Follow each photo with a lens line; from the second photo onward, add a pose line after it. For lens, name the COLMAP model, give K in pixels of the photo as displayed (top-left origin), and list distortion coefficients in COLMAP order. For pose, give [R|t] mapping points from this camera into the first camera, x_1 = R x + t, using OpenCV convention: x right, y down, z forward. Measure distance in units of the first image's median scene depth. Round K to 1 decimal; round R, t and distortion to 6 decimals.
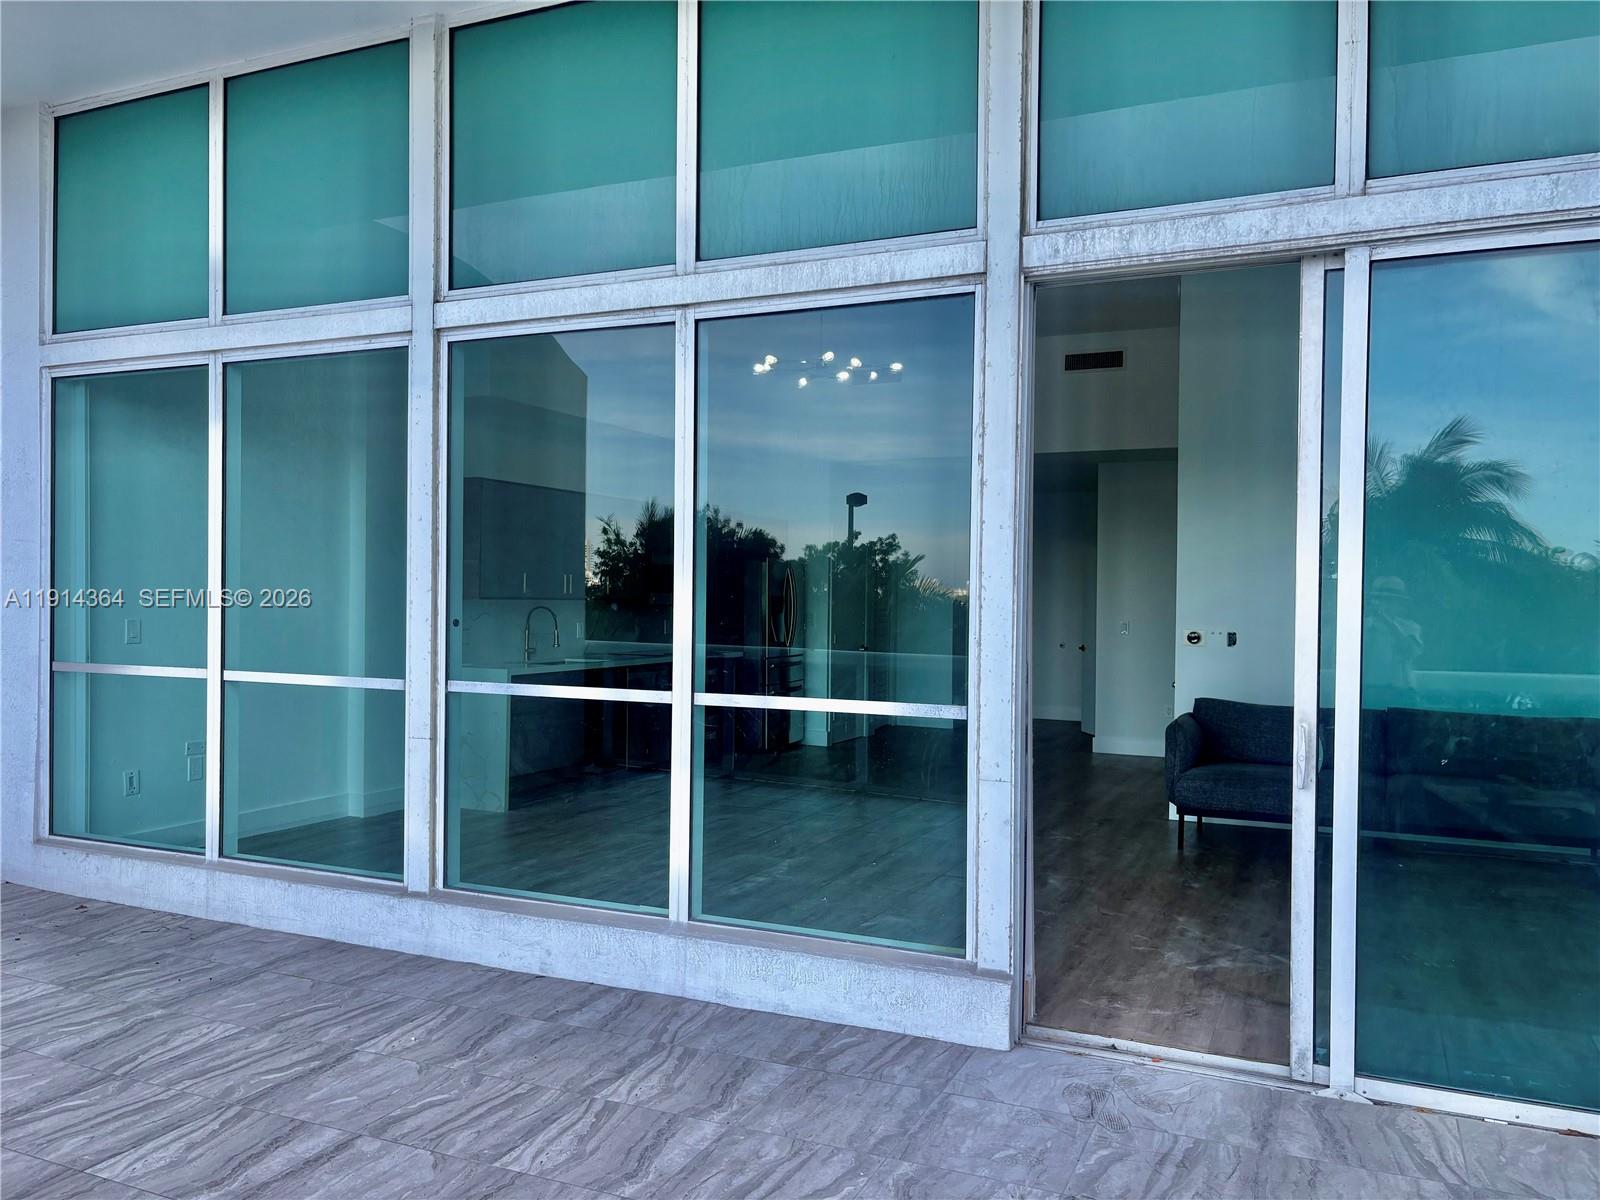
lens RADIAL K [[1198.7, 0, 813.1], [0, 1198.7, 610.0], [0, 0, 1]] dist [0.044594, -0.047920]
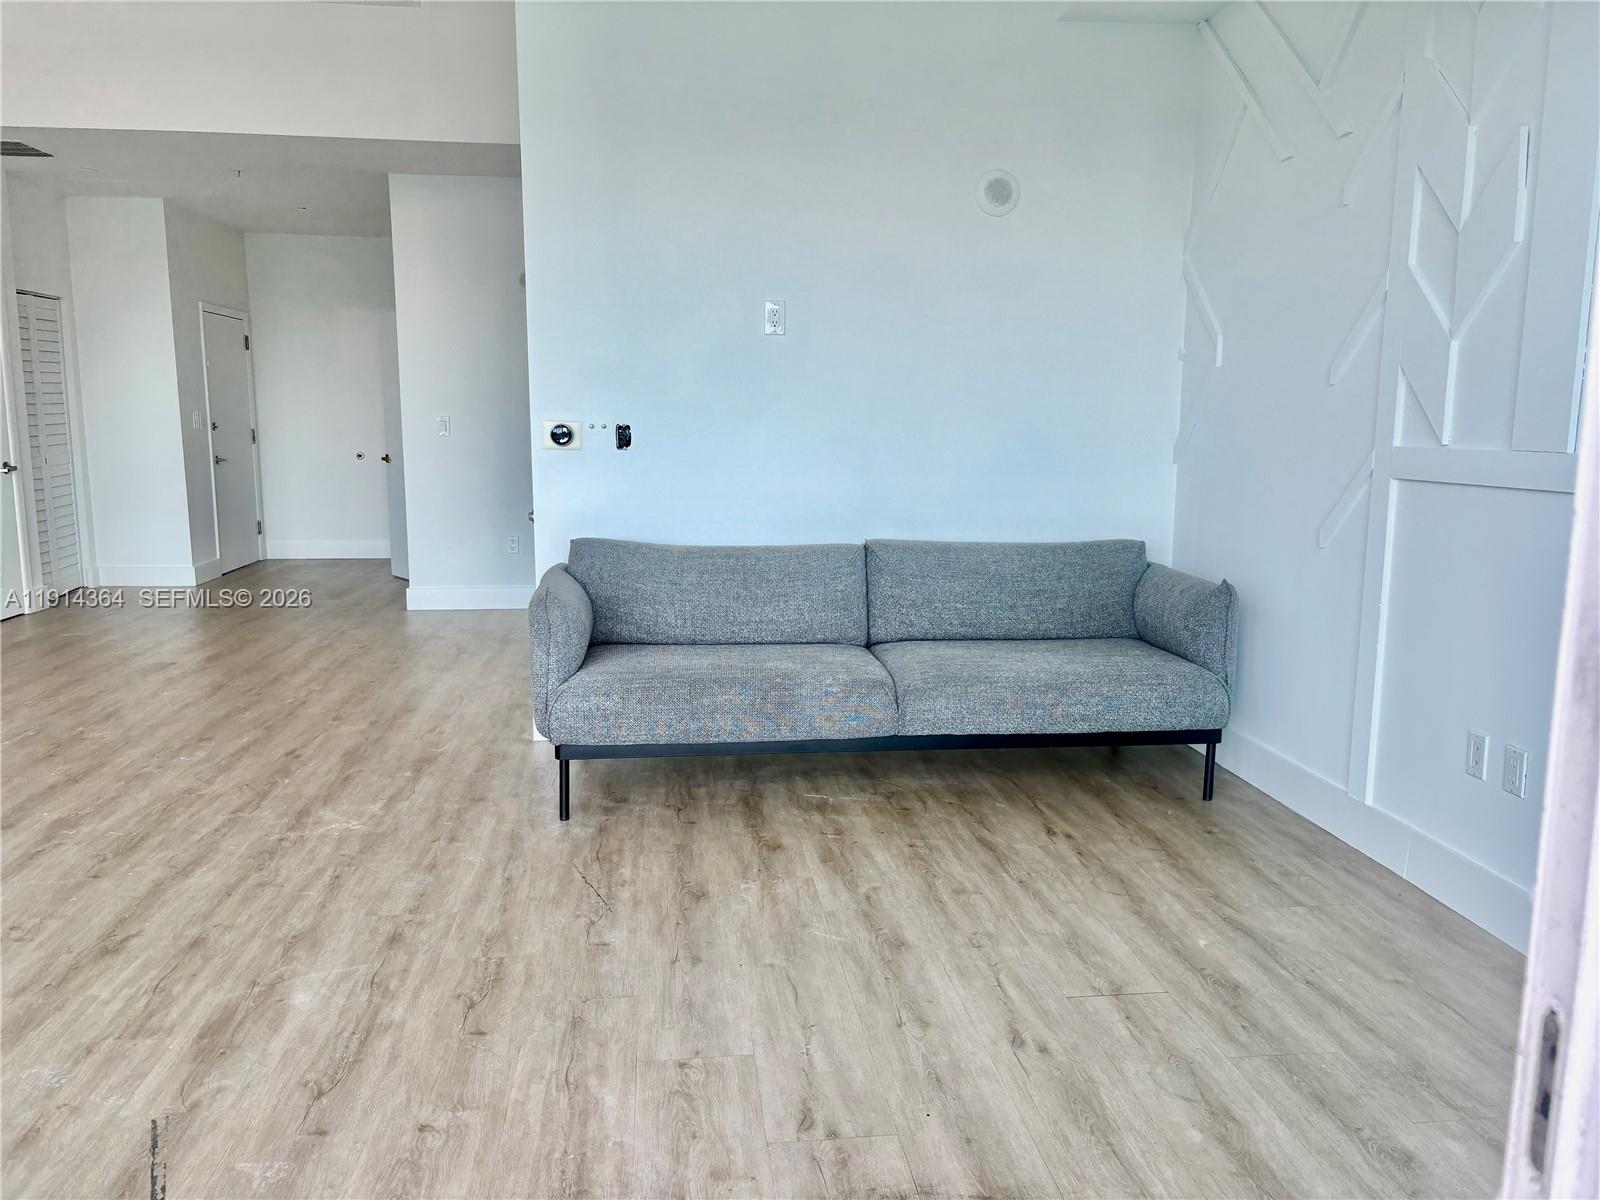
lens RADIAL K [[1198.7, 0, 789.8], [0, 1198.7, 603.5], [0, 0, 1]] dist [0.044594, -0.047920]
pose [[0.862483, -0.086381, 0.498660, 0.115341], [0.009954, 0.988031, 0.153936, 0.015347], [-0.505989, -0.127803, 0.853019, 0.441902]]
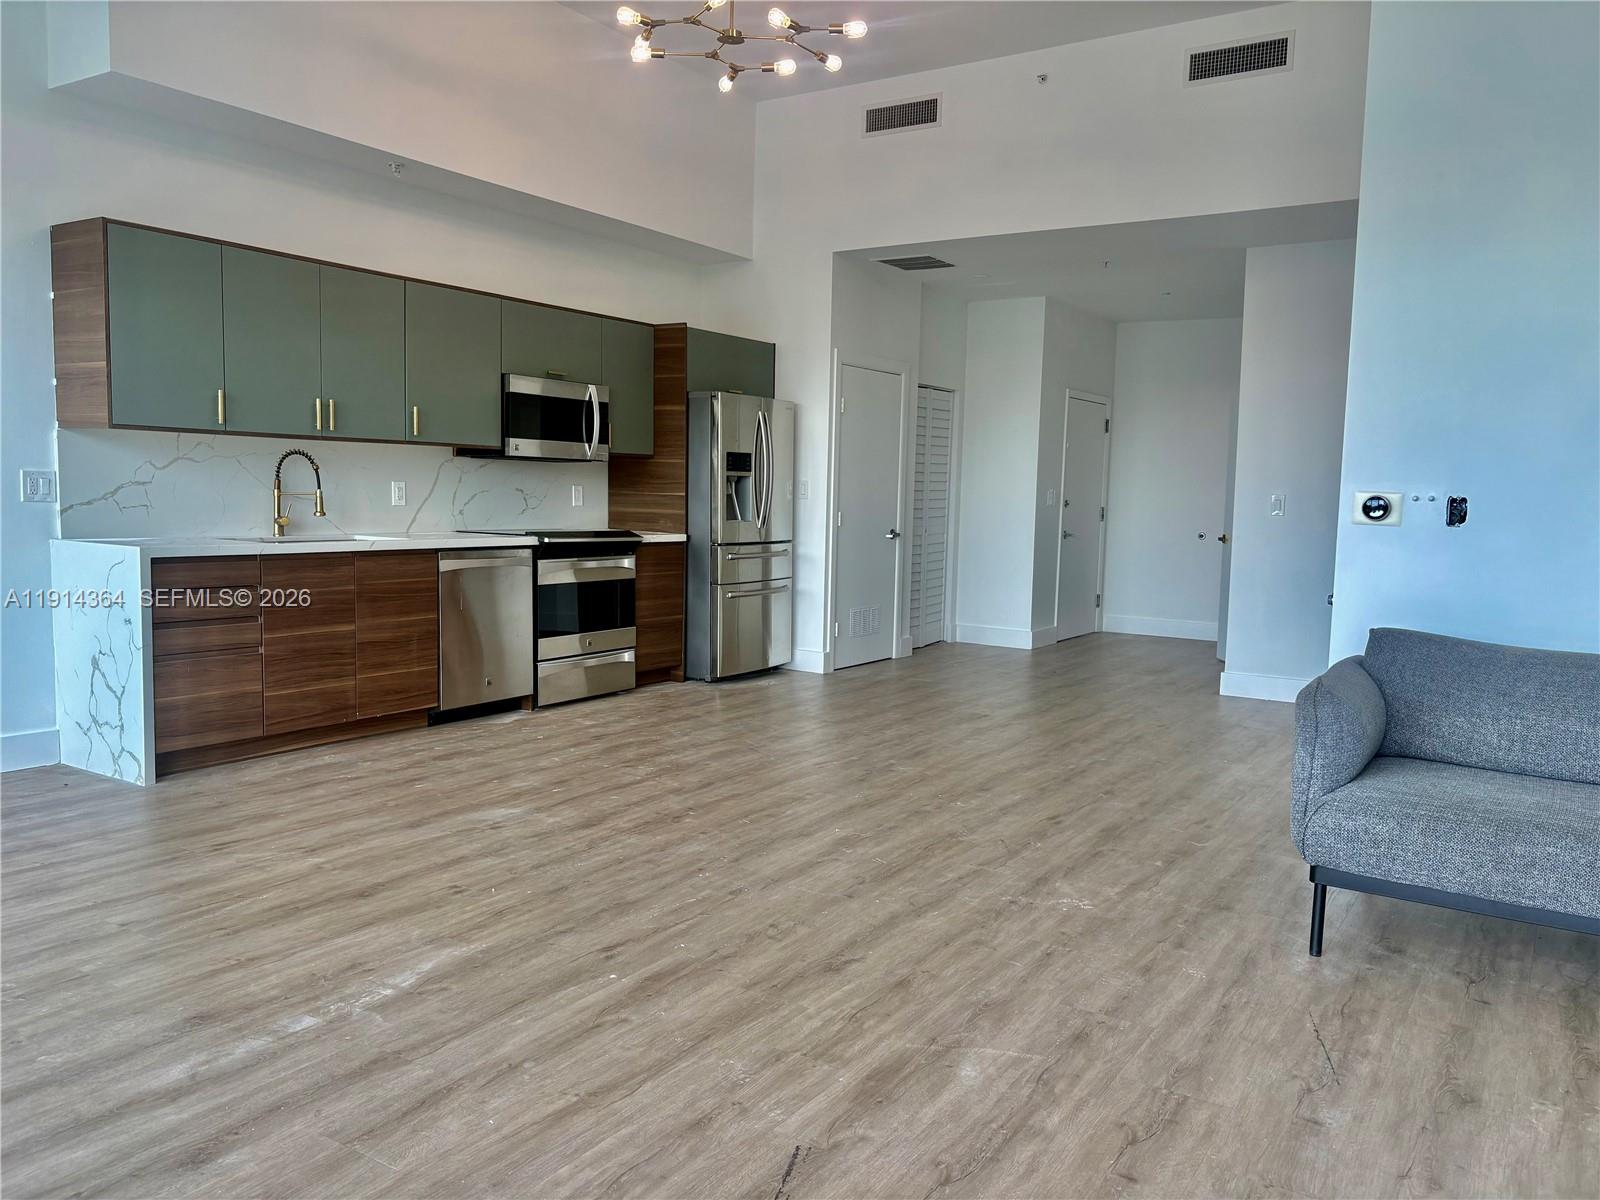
lens RADIAL K [[1198.7, 0, 821.1], [0, 1198.7, 605.1], [0, 0, 1]] dist [0.044594, -0.047920]
pose [[0.989686, 0.023995, -0.141227, 0.160966], [-0.012163, 0.996387, 0.084052, 0.024139], [0.142733, -0.081467, 0.986403, 0.471298]]
